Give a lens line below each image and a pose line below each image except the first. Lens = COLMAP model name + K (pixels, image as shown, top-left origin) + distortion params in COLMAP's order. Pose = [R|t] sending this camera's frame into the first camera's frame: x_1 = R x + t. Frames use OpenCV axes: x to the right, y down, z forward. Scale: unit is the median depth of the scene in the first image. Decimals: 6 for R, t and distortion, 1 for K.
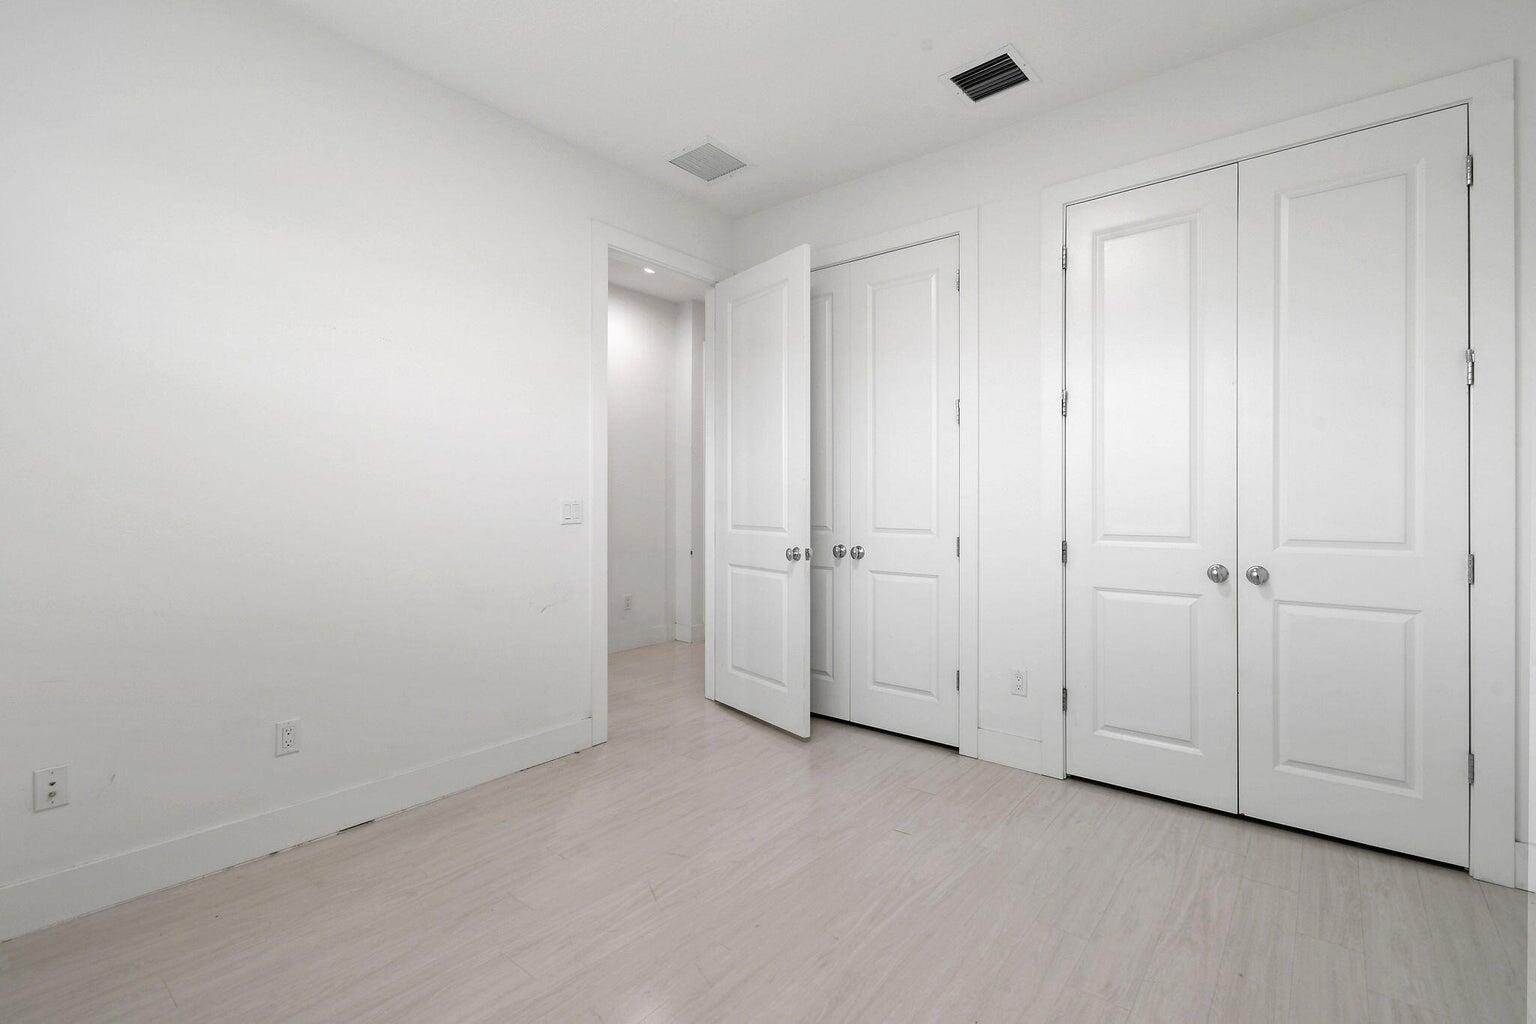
lens RADIAL K [[662.4, 0, 774.3], [0, 662.4, 502.2], [0, 0, 1]] dist [0.001590, -0.000793]
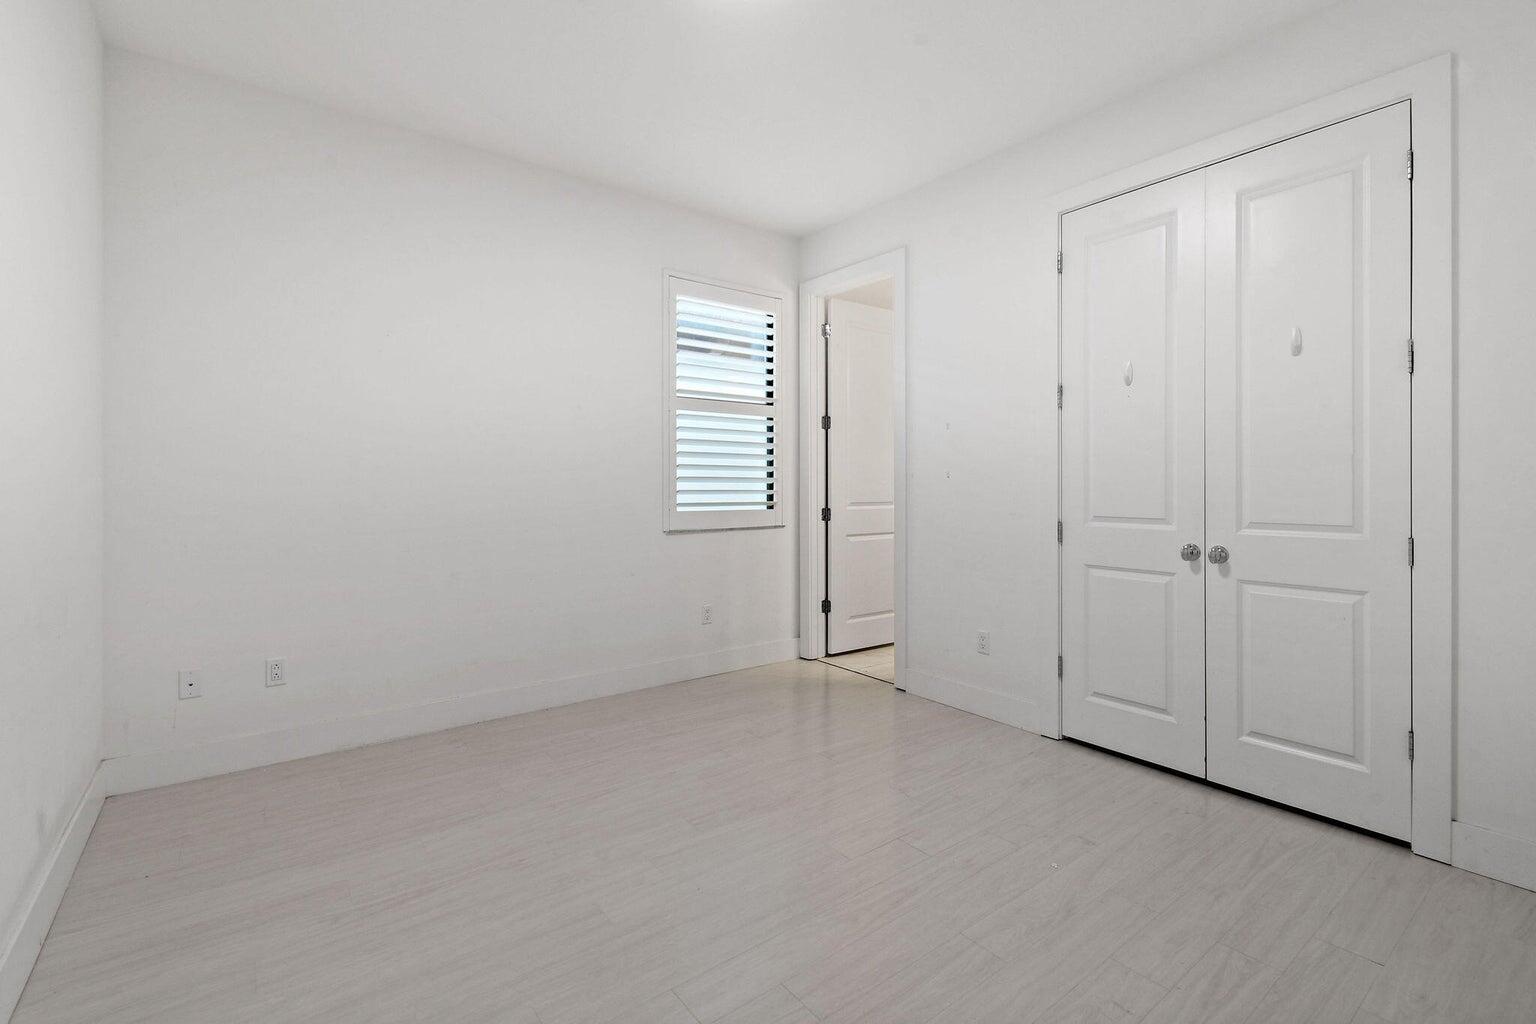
lens RADIAL K [[689.3, 0, 773.2], [0, 689.3, 491.5], [0, 0, 1]] dist [-0.001533, -0.000117]
pose [[0.963630, 0.004525, -0.267203, 0.318084], [-0.002464, 0.999965, 0.008047, 0.000451], [0.267230, -0.007096, 0.963607, -0.244178]]
